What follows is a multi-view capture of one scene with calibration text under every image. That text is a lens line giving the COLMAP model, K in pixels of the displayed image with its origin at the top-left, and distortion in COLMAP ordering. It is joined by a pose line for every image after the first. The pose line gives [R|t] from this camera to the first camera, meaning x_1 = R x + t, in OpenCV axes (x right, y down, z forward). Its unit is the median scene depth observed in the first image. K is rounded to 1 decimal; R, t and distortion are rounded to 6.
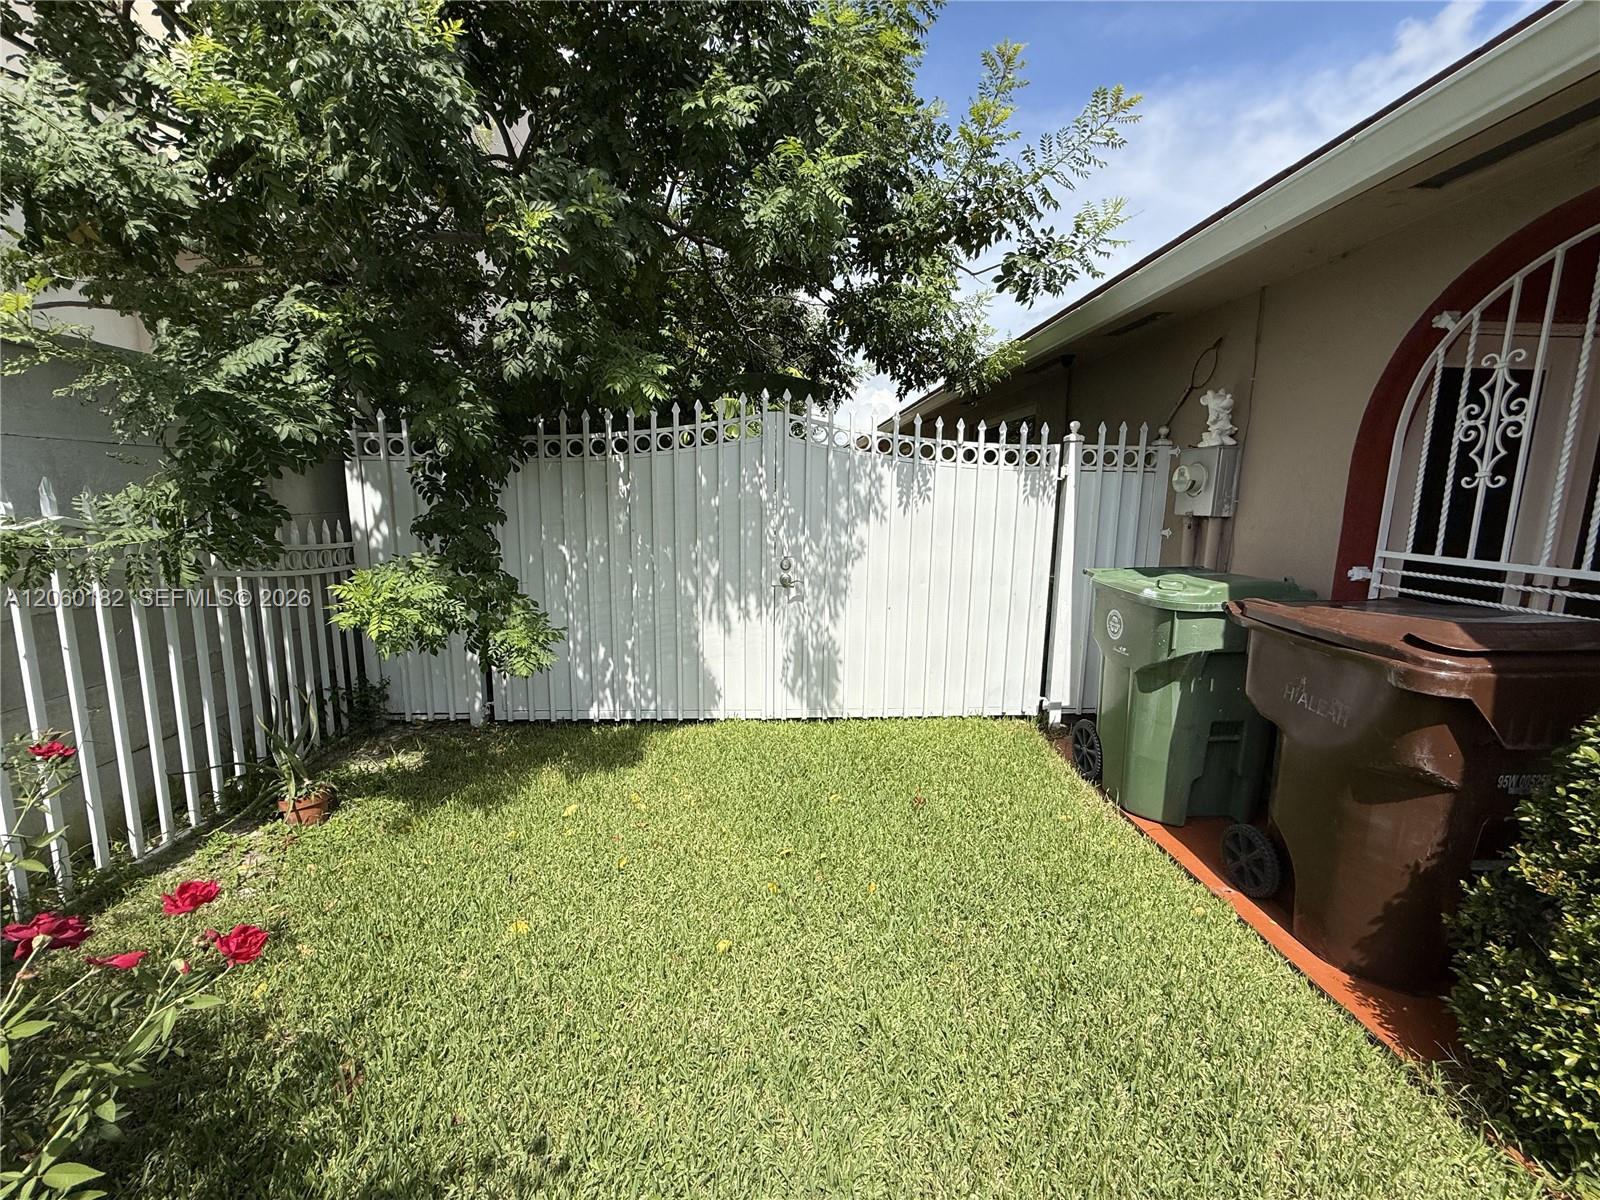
lens RADIAL K [[640.7, 0, 800.0], [0, 640.7, 600.0], [0, 0, 1]] dist [0.001236, 0.000746]
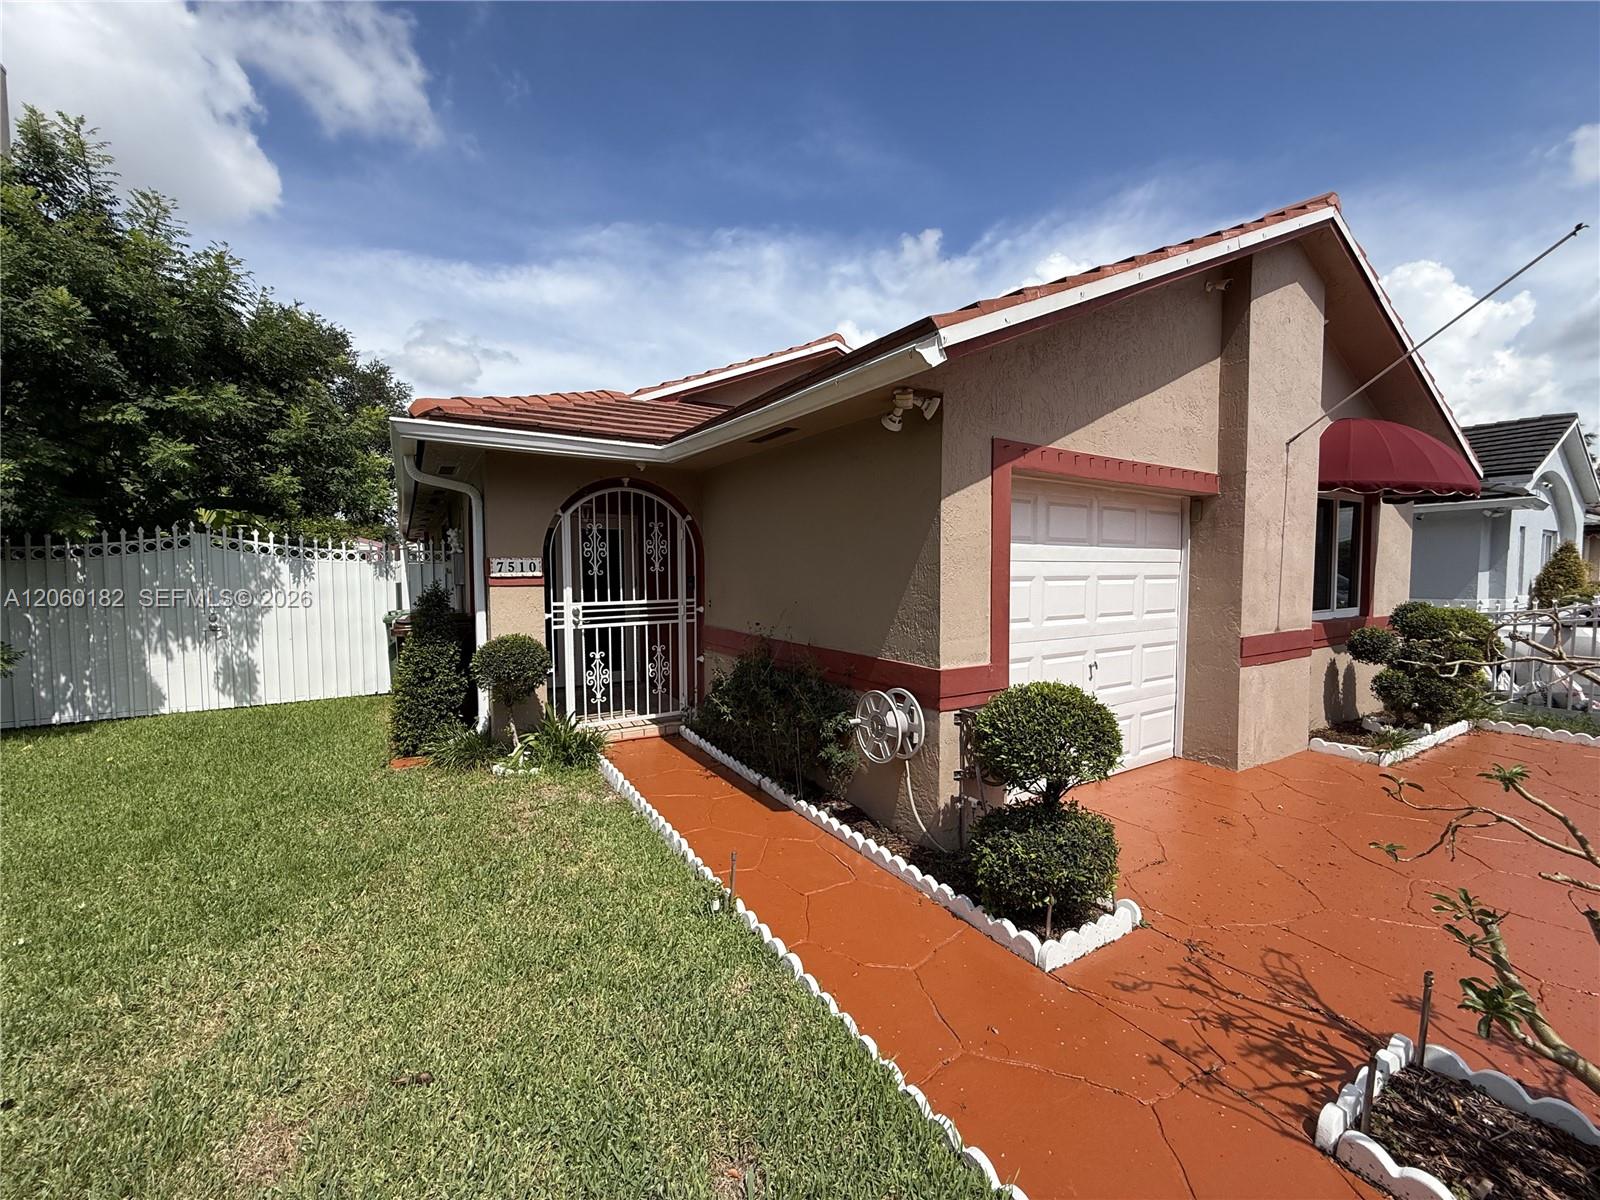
lens RADIAL K [[640.7, 0, 800.0], [0, 640.7, 600.0], [0, 0, 1]] dist [0.001236, 0.000746]
pose [[0.876576, -0.038950, 0.479684, 0.540401], [0.091040, 0.992144, -0.085807, 0.191183], [-0.472573, 0.118887, 0.873236, -1.288801]]
